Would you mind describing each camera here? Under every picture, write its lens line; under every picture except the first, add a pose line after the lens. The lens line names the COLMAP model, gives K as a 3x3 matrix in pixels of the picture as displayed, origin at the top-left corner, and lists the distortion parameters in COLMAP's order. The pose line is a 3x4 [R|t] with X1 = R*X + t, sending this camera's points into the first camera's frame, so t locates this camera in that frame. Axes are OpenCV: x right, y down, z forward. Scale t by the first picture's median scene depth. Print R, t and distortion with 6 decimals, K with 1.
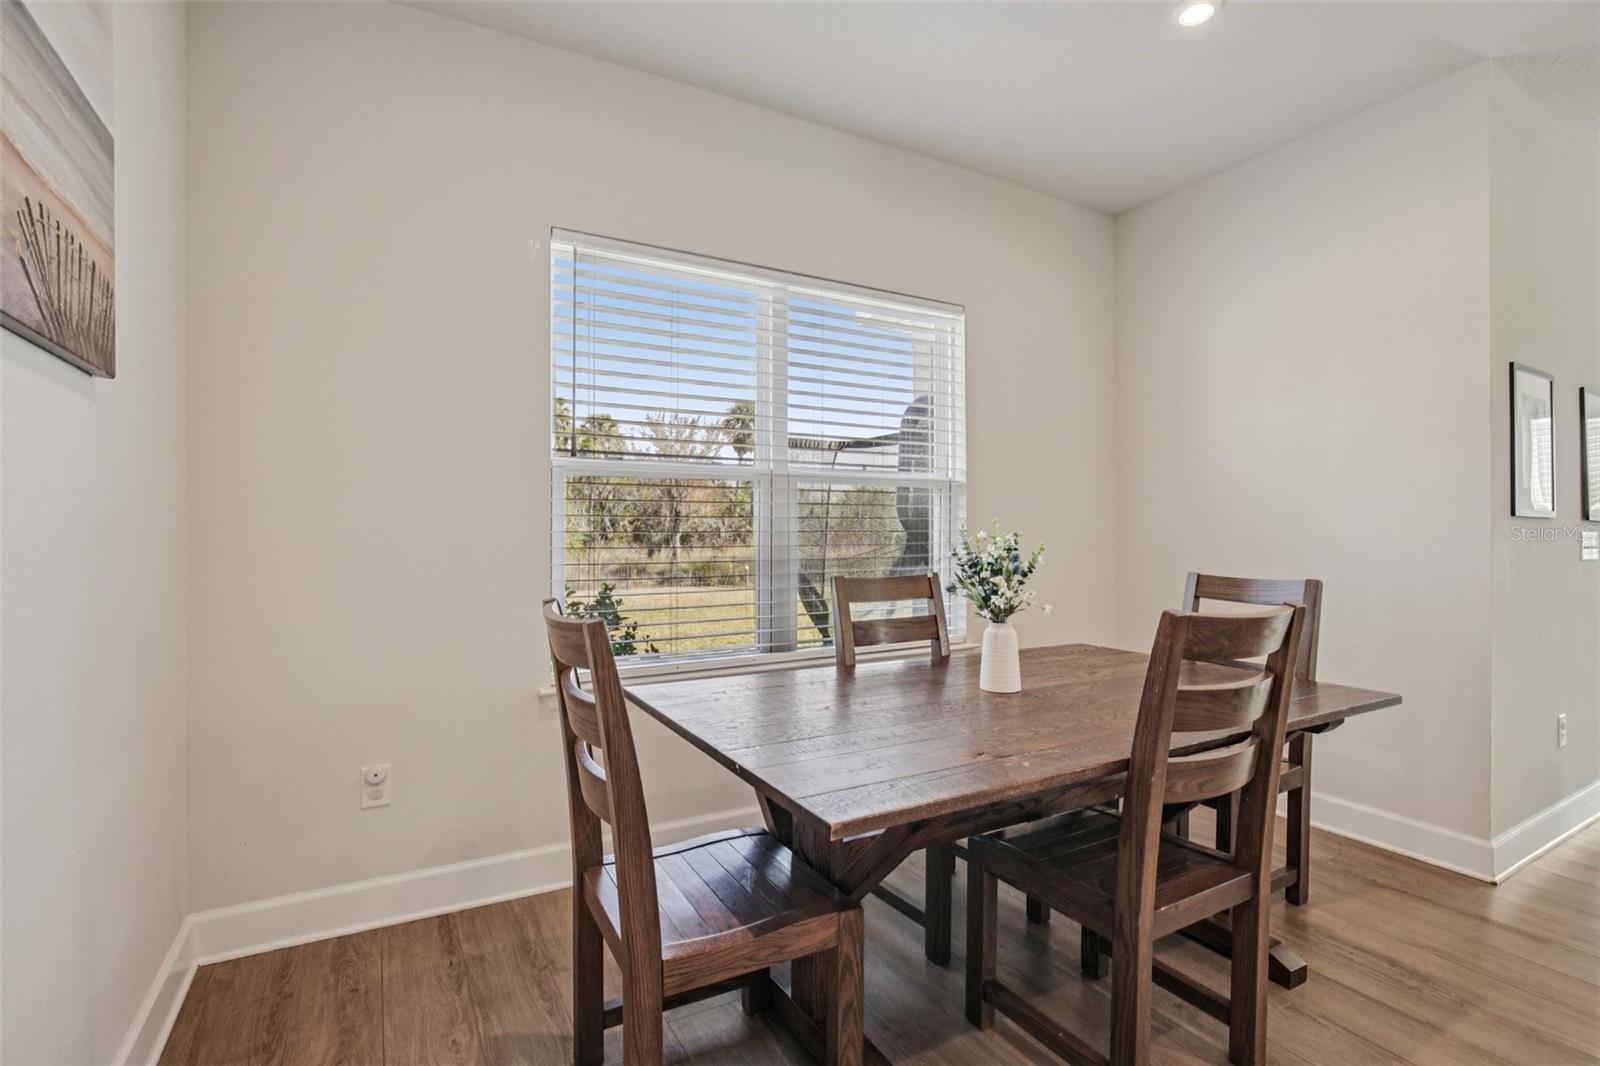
lens RADIAL K [[763.3, 0, 799.5], [0, 763.3, 527.5], [0, 0, 1]] dist [-0.017517, 0.007750]
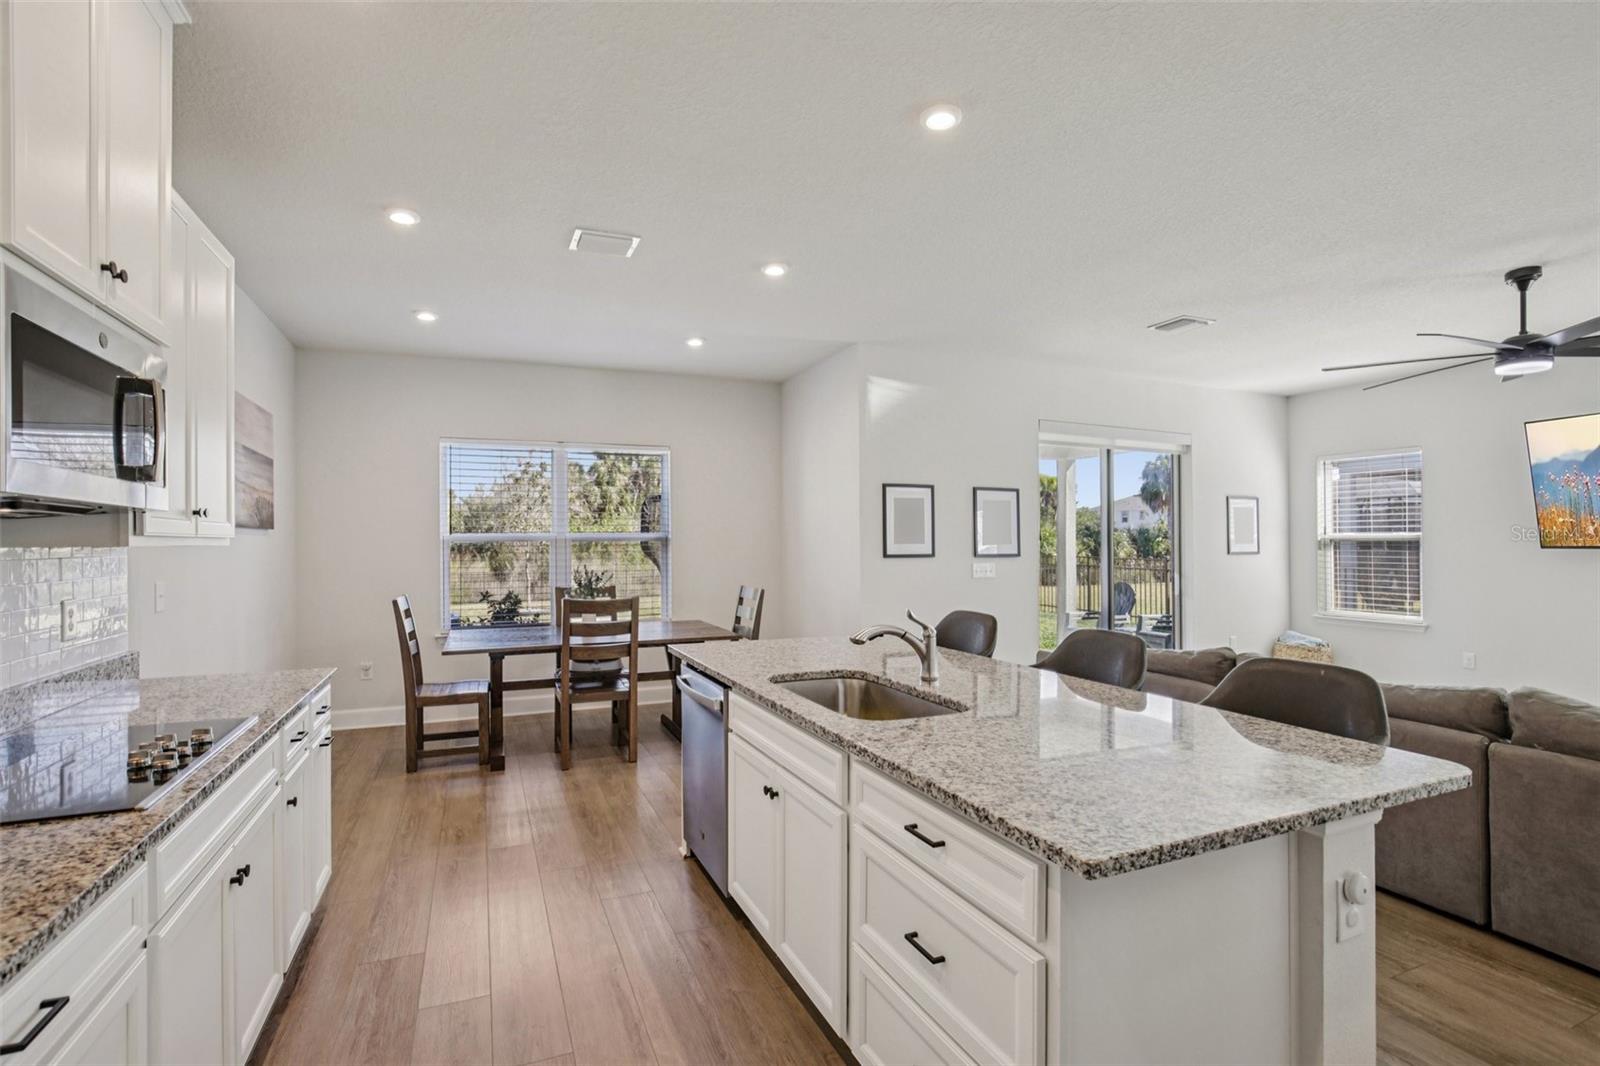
lens RADIAL K [[763.3, 0, 799.5], [0, 763.3, 527.5], [0, 0, 1]] dist [-0.017517, 0.007750]
pose [[0.993362, -0.010092, -0.114589, 1.073525], [0.004373, 0.998737, -0.050050, 0.012836], [0.114949, 0.049216, 0.992151, -1.228421]]
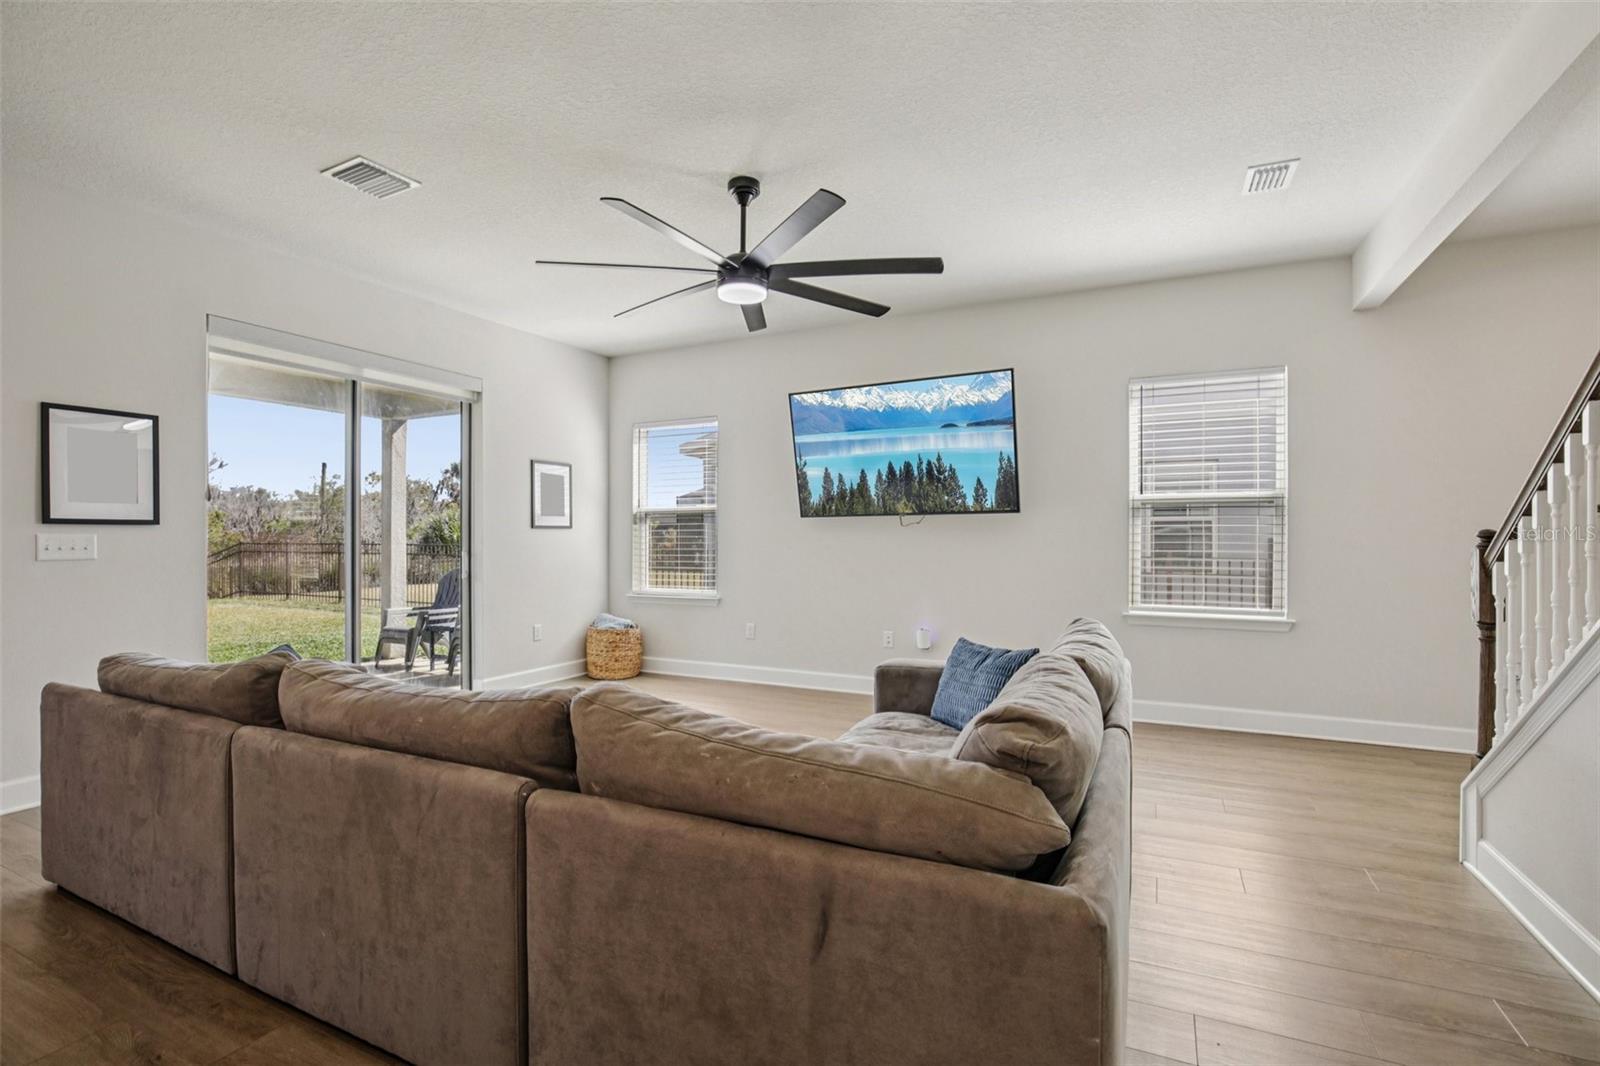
lens RADIAL K [[763.3, 0, 799.5], [0, 763.3, 527.5], [0, 0, 1]] dist [-0.017517, 0.007750]
pose [[0.841230, -0.006687, 0.540636, 1.783960], [0.029749, 0.998981, -0.033933, 0.085608], [-0.539859, 0.044629, 0.840572, -0.664362]]
